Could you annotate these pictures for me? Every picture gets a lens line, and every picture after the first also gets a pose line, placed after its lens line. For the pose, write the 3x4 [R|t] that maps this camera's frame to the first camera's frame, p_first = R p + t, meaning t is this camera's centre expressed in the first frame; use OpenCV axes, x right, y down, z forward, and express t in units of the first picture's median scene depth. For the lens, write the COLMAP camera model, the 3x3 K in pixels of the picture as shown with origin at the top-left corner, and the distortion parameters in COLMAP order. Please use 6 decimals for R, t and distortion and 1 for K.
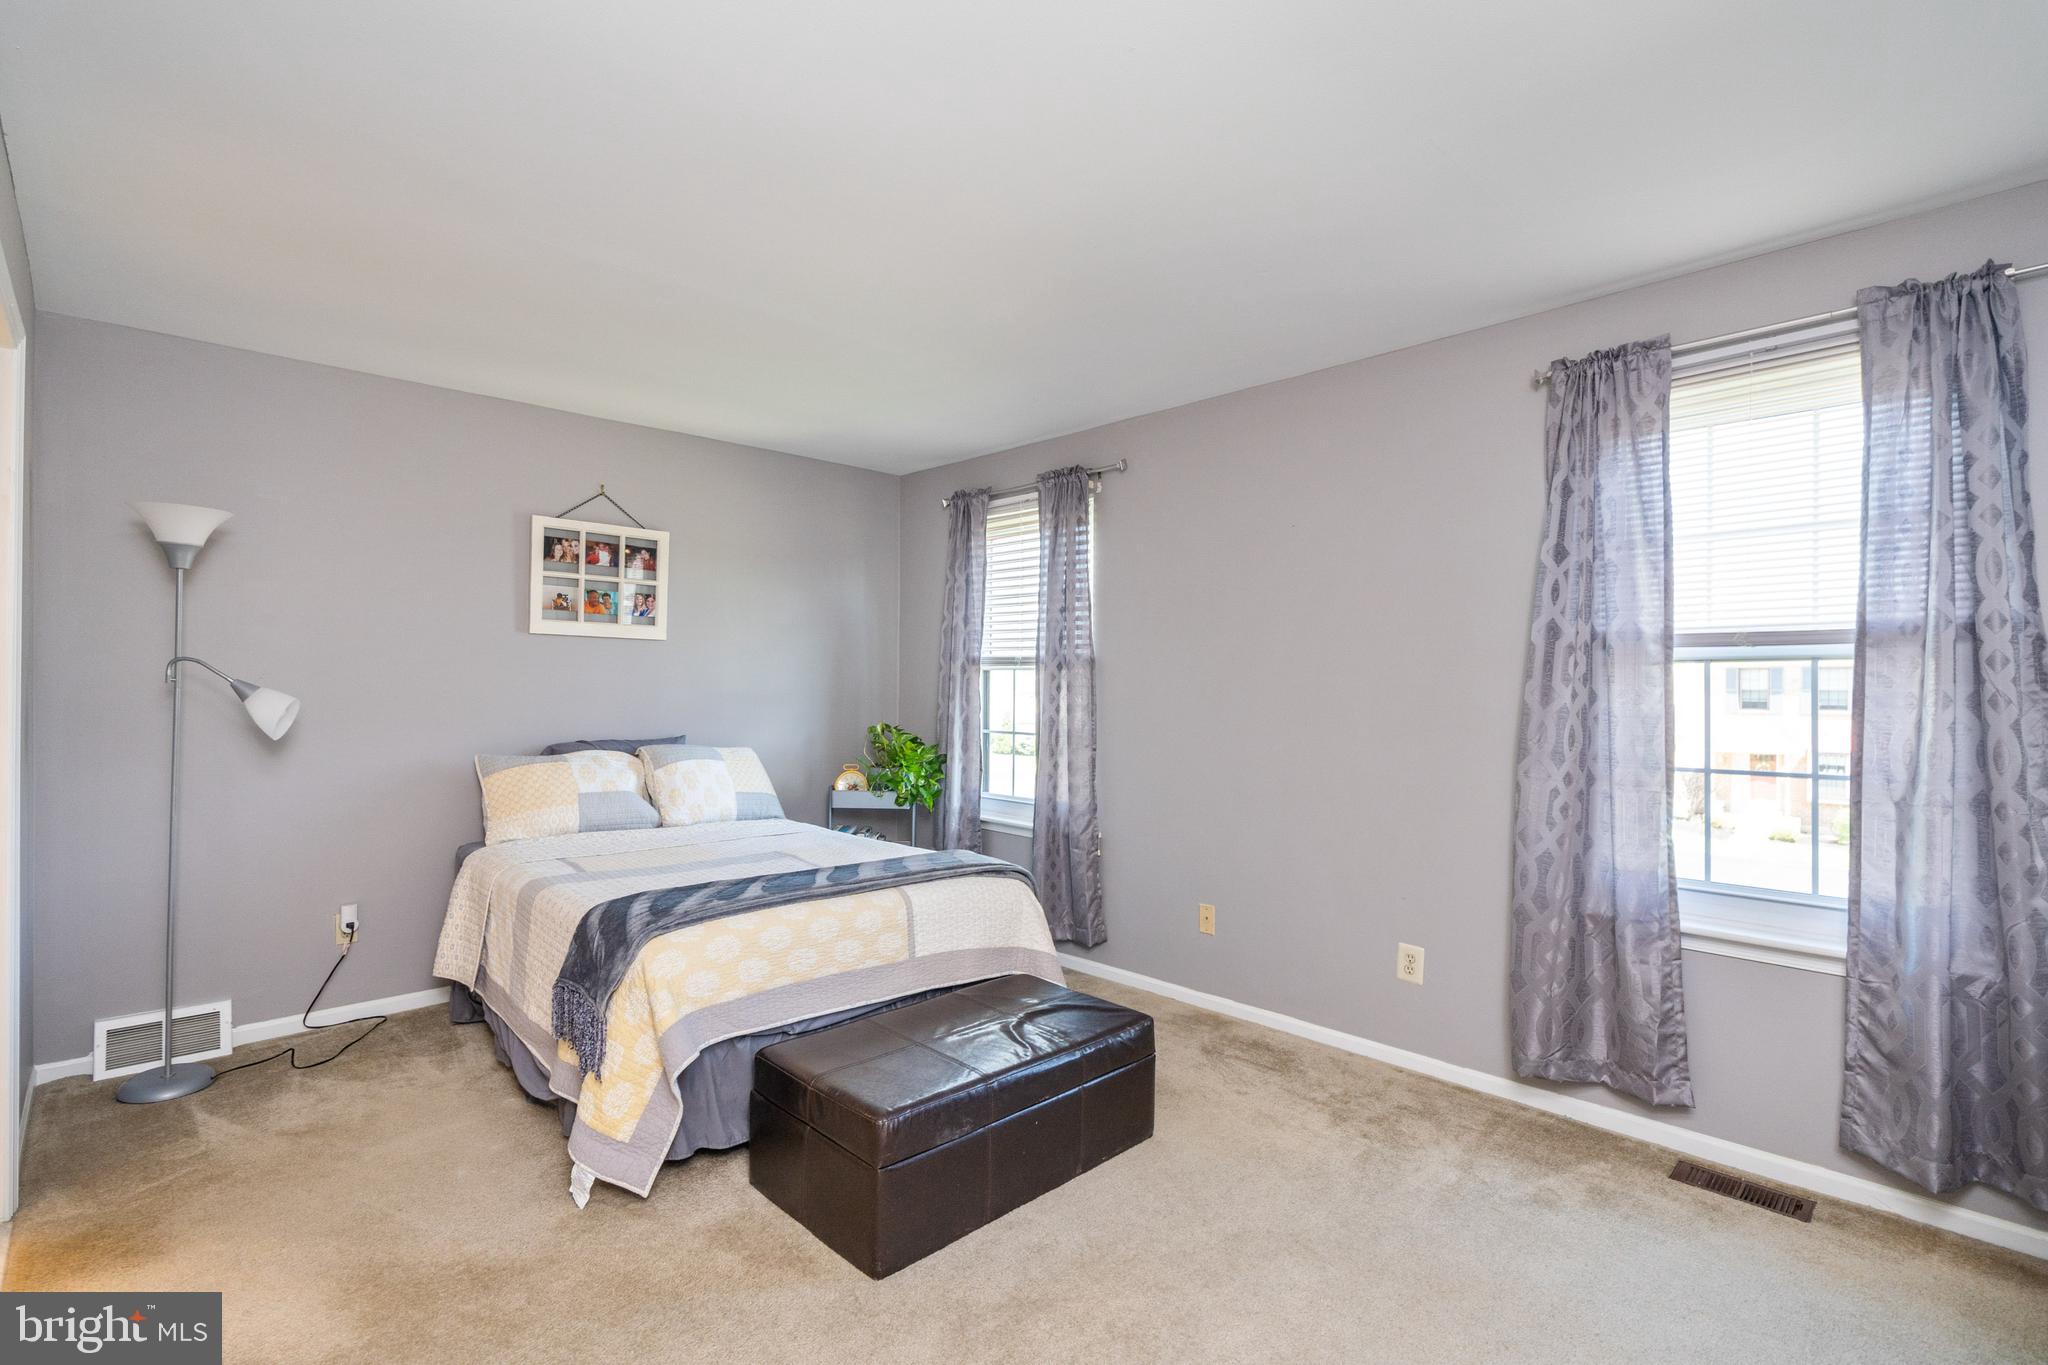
lens RADIAL K [[941.3, 0, 1024.0], [0, 941.3, 688.3], [0, 0, 1]] dist [-0.004148, 0.002219]
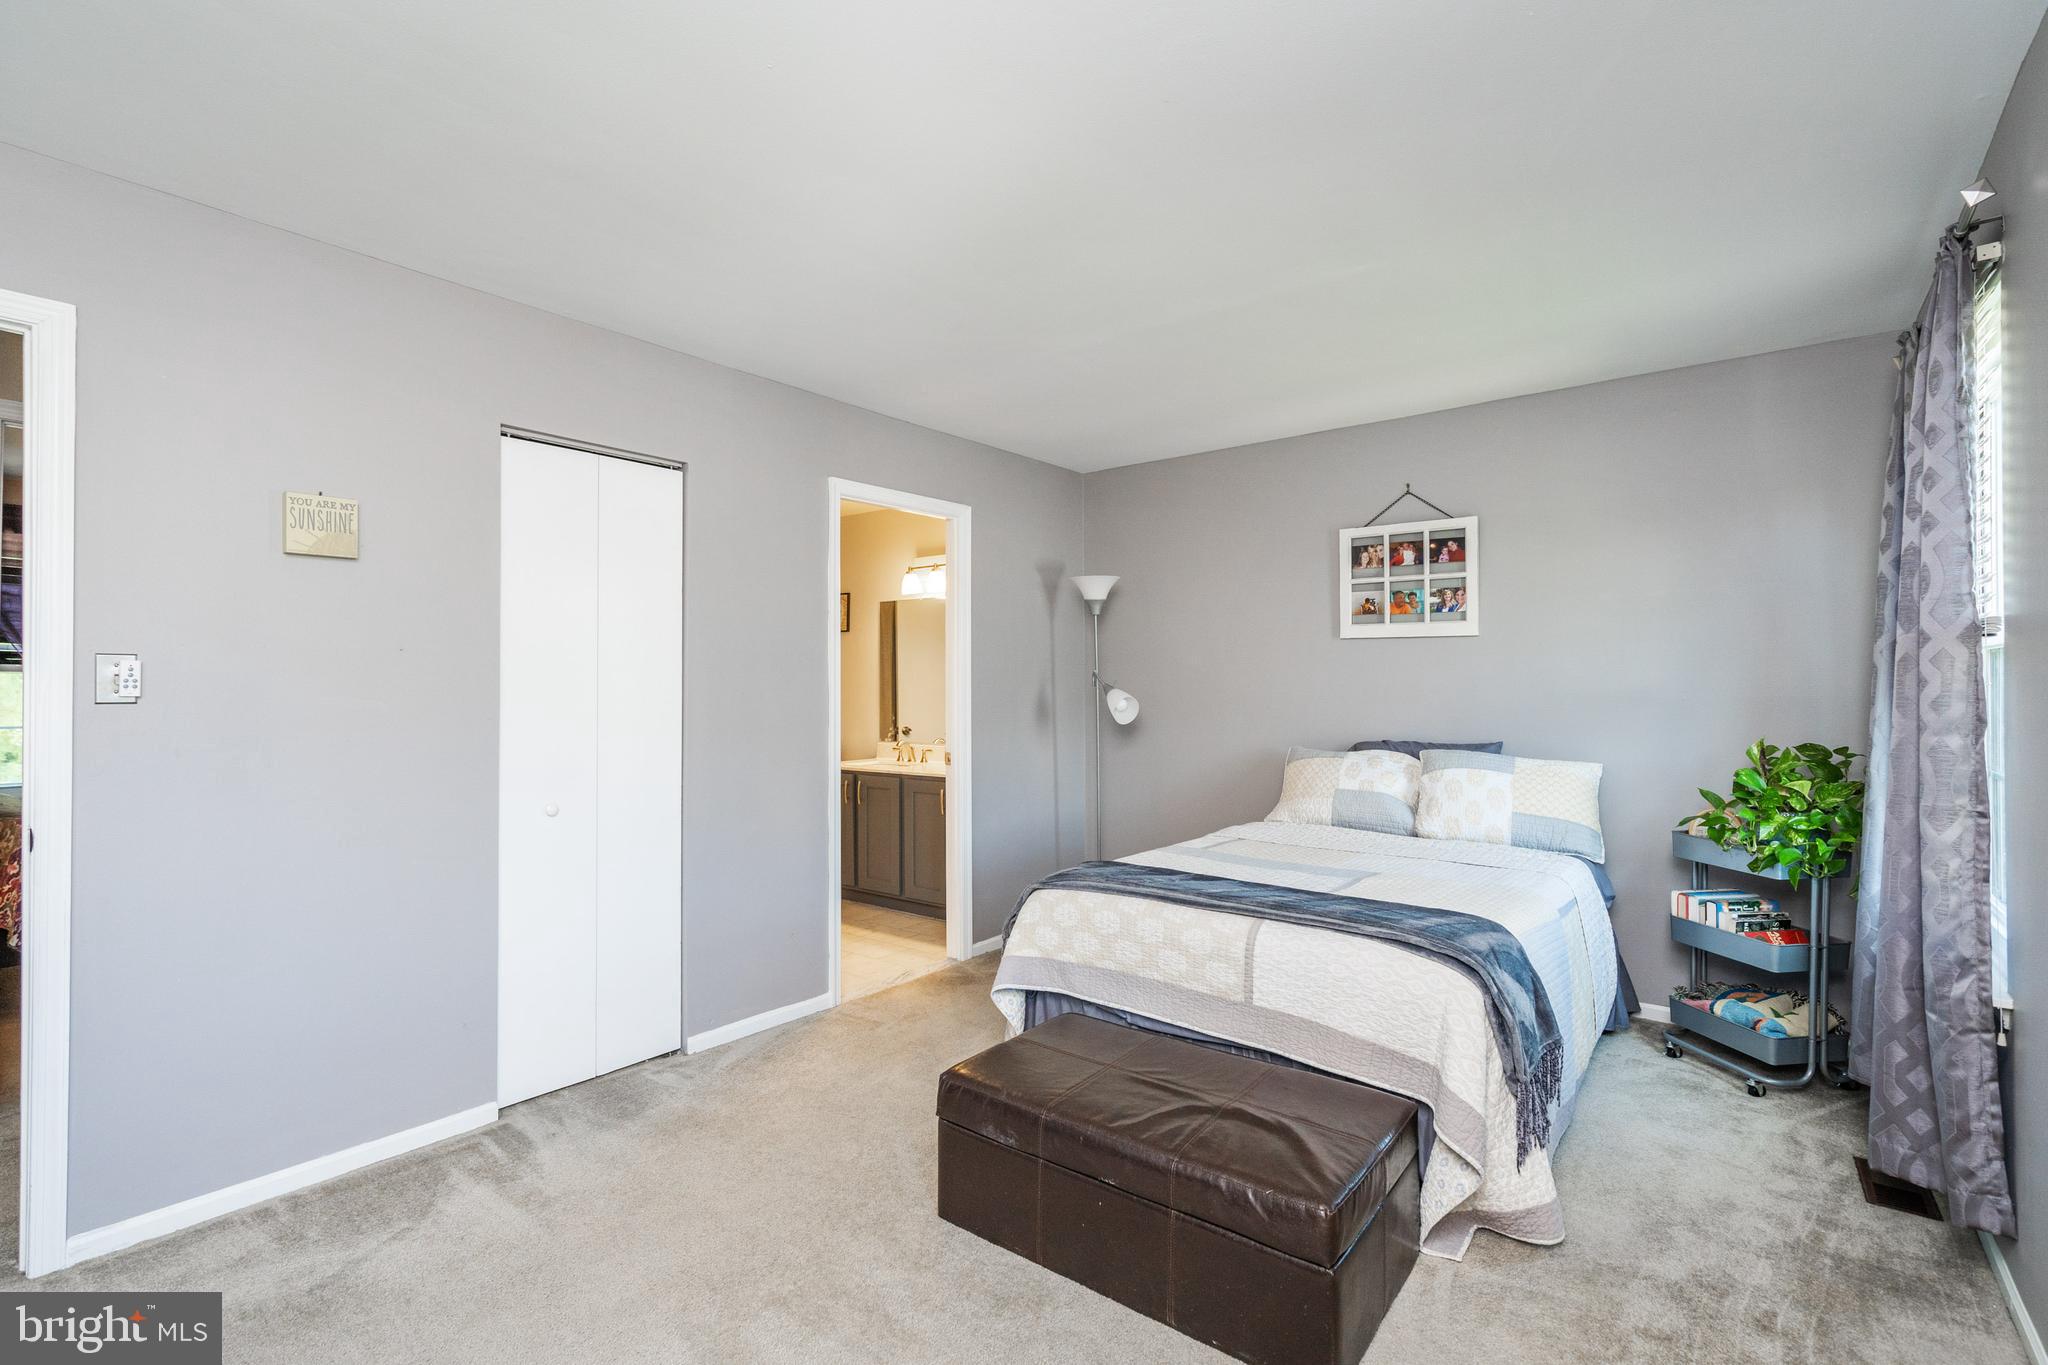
lens RADIAL K [[941.3, 0, 1021.4], [0, 941.3, 679.9], [0, 0, 1]] dist [-0.004148, 0.002219]
pose [[0.137647, -0.012132, -0.990407, 0.483548], [0.001145, 0.999926, -0.012089, 0.002165], [0.990481, 0.000530, 0.137650, 0.466973]]
